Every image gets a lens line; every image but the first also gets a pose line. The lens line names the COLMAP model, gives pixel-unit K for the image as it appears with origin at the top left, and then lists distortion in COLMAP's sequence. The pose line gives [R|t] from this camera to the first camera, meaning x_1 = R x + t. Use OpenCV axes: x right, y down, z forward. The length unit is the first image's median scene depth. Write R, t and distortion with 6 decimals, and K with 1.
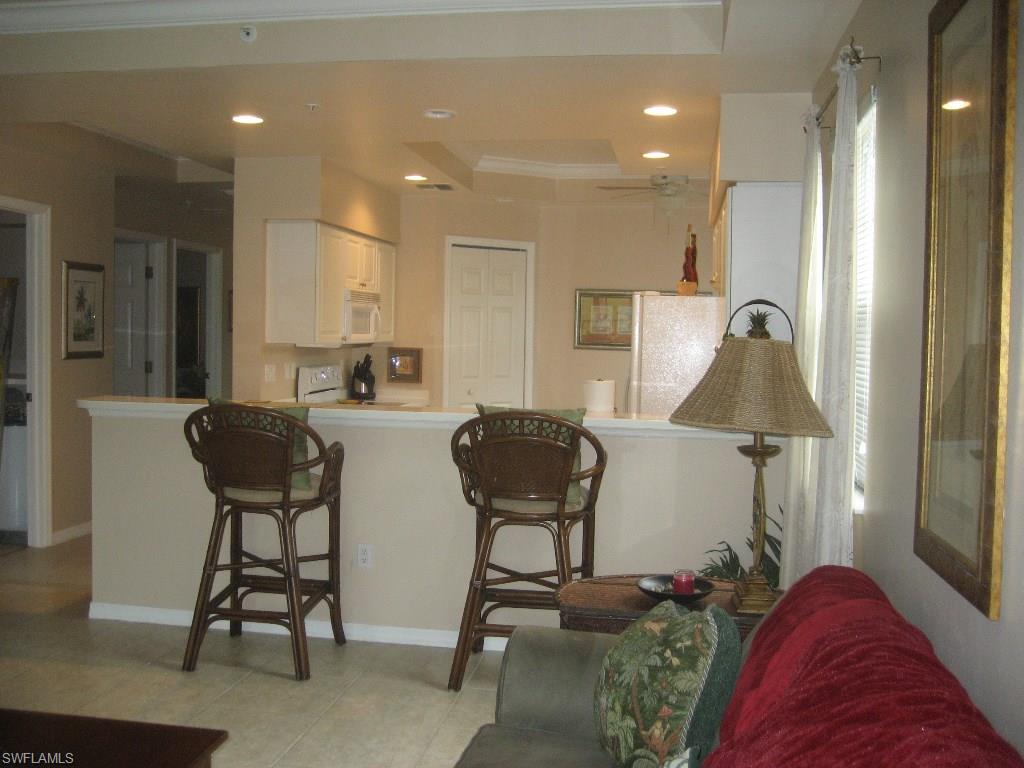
lens RADIAL K [[1026.2, 0, 512.0], [0, 1026.2, 384.0], [0, 0, 1]] dist [-0.050977, 0.022883]
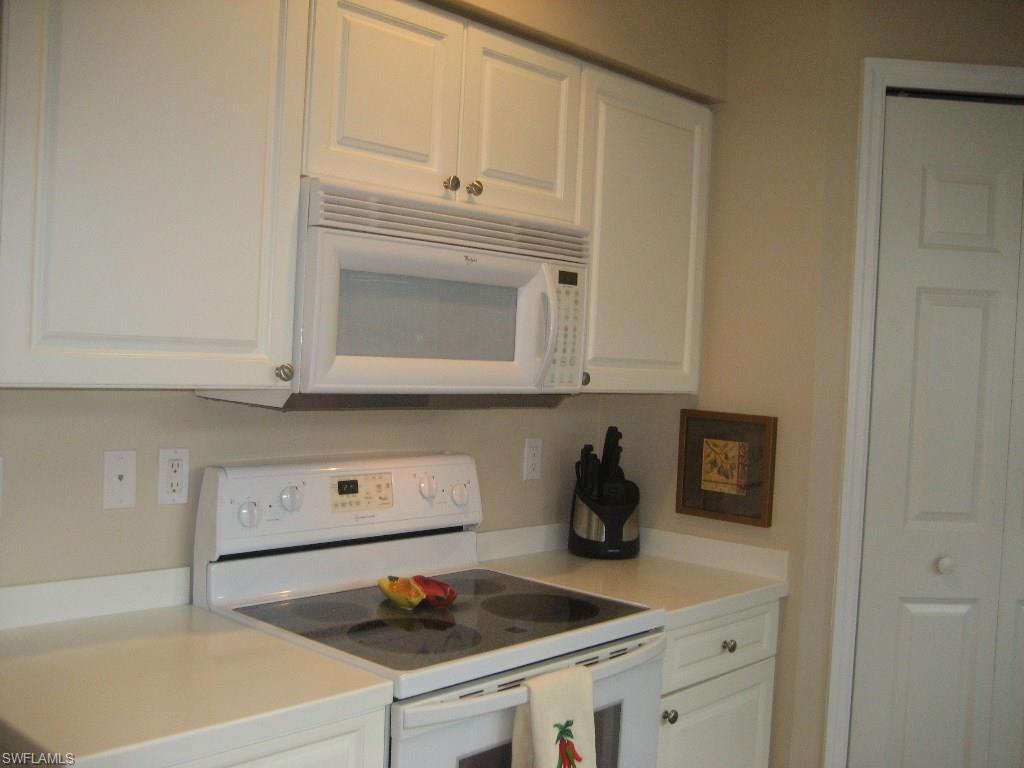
lens RADIAL K [[1026.2, 0, 512.0], [0, 1026.2, 384.0], [0, 0, 1]] dist [-0.050977, 0.022883]
pose [[0.831537, 0.030877, -0.554611, 0.020738], [-0.056477, 0.997979, -0.029116, -0.031248], [0.552591, 0.055534, 0.831600, 0.689336]]
